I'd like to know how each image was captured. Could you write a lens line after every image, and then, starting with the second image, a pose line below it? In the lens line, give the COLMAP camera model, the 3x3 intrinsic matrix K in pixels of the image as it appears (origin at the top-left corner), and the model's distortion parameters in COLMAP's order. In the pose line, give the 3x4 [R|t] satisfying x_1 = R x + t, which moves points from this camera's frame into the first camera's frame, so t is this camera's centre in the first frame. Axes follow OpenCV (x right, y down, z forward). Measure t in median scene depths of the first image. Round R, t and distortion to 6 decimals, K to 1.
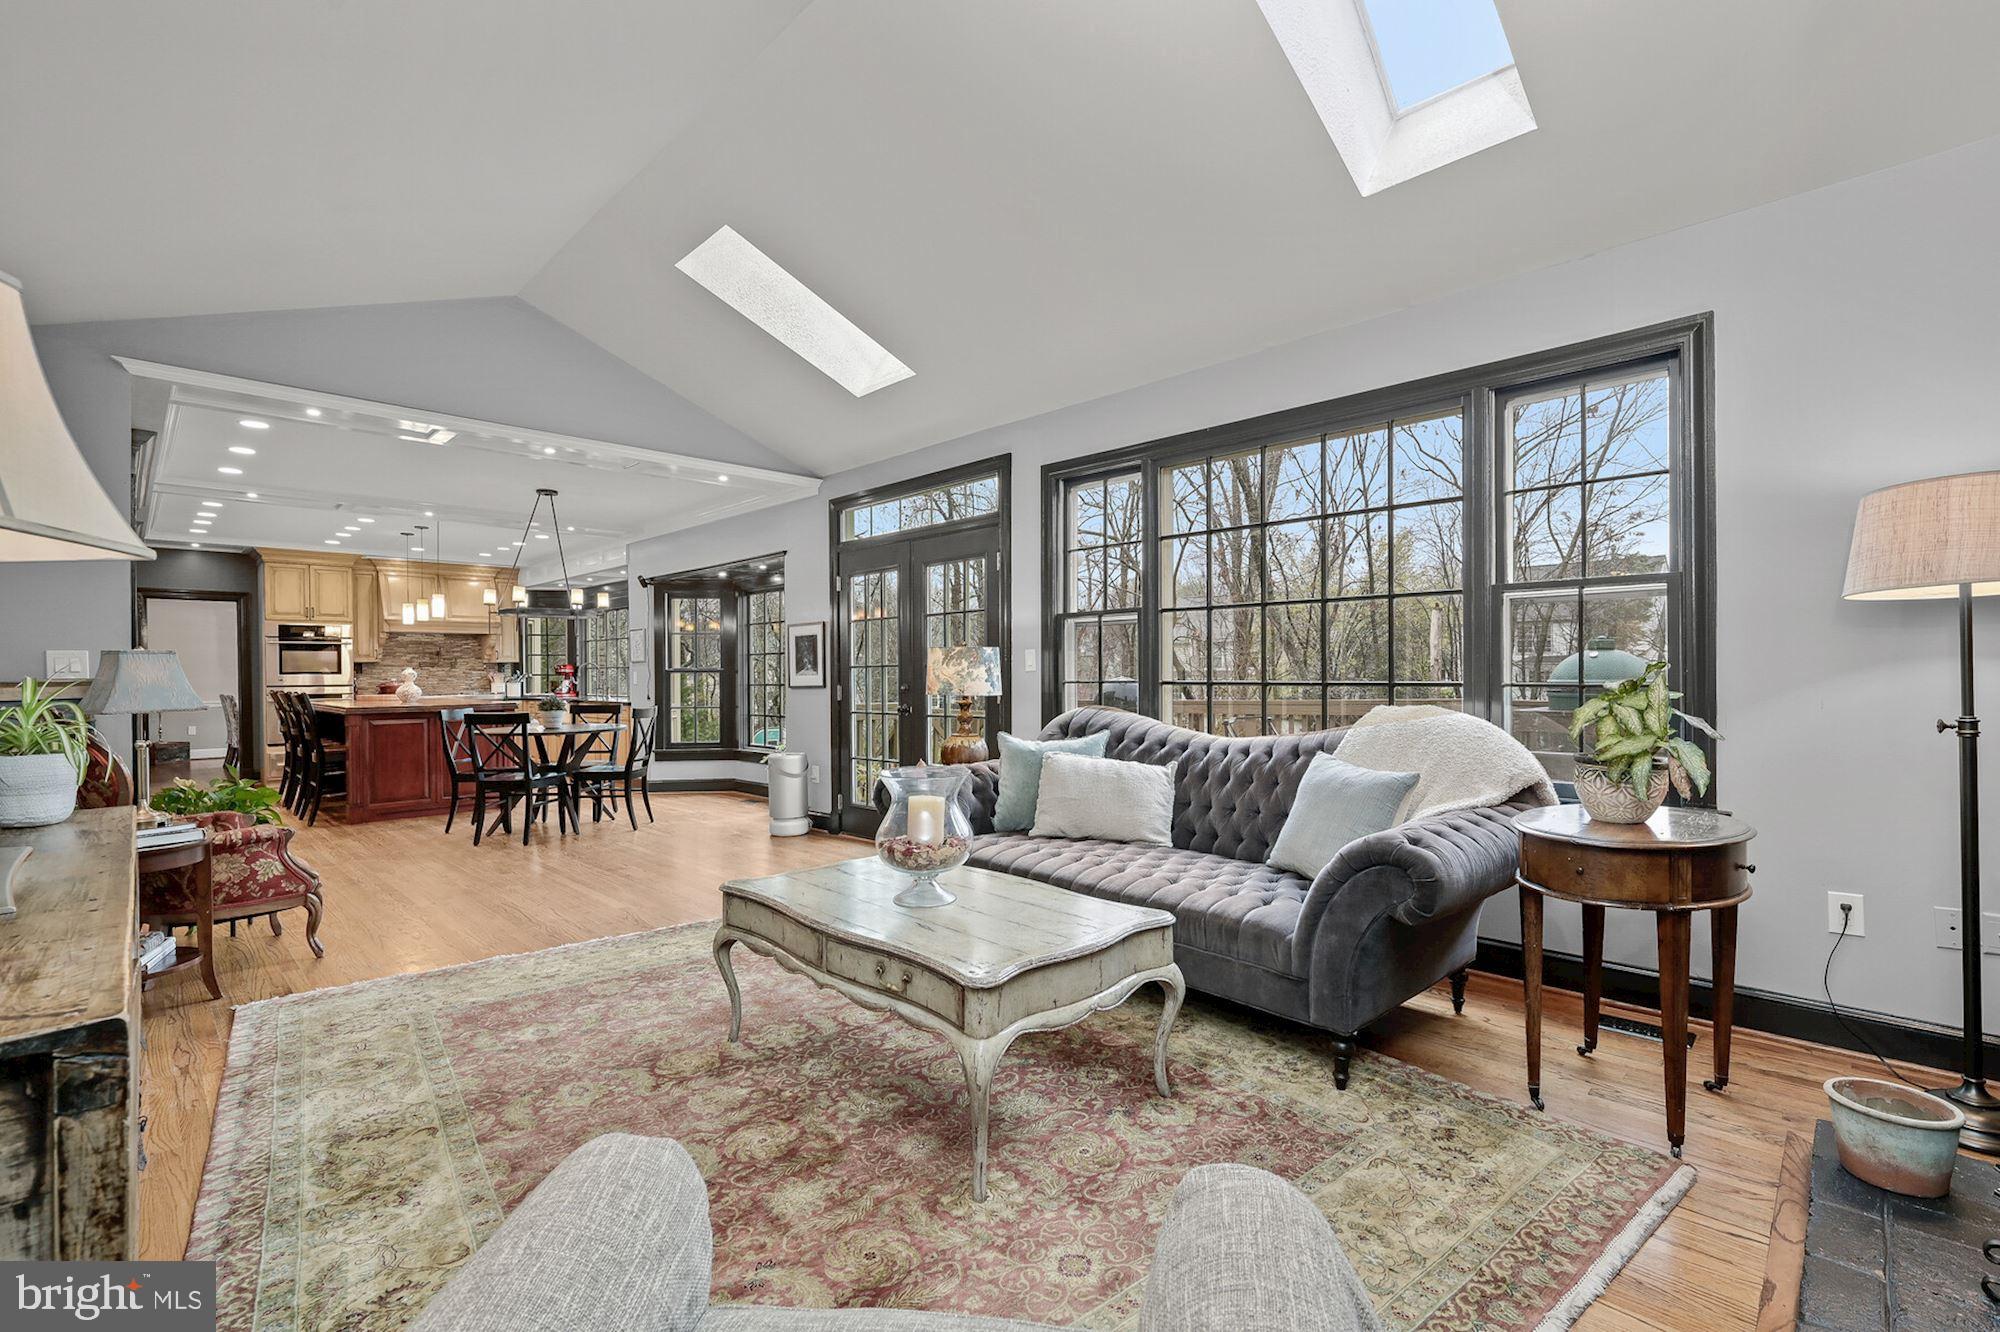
lens RADIAL K [[901.3, 0, 997.6], [0, 901.3, 674.1], [0, 0, 1]] dist [-0.003312, -0.000108]
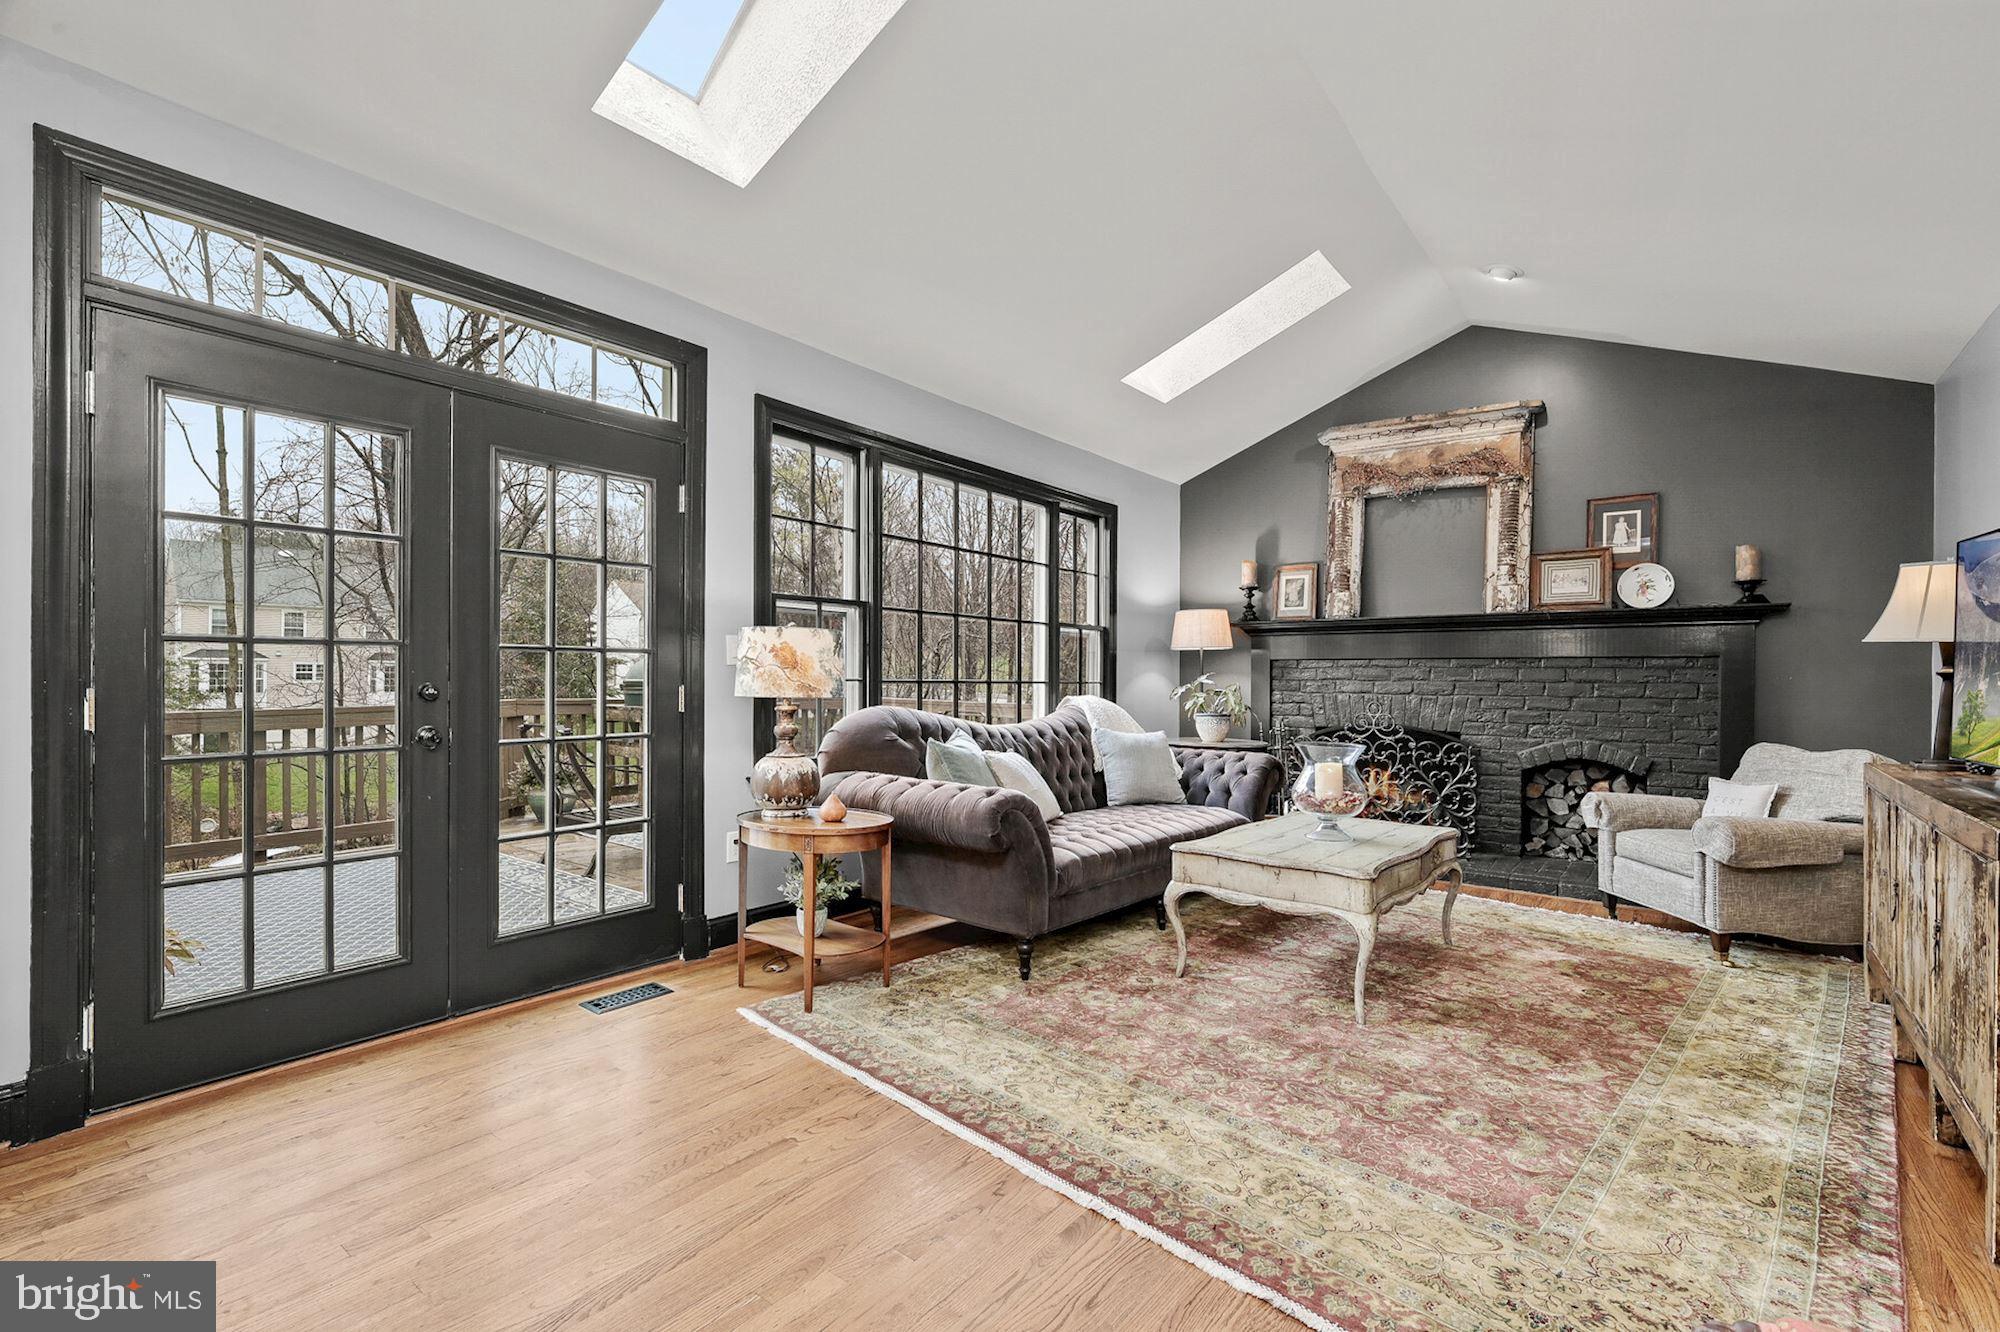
lens RADIAL K [[901.3, 0, 999.9], [0, 901.3, 677.4], [0, 0, 1]] dist [-0.003312, -0.000108]
pose [[-0.110349, 0.009021, 0.993852, -0.689322], [-0.017435, 0.999787, -0.011010, 0.007708], [-0.993740, -0.018543, -0.110168, 0.849563]]
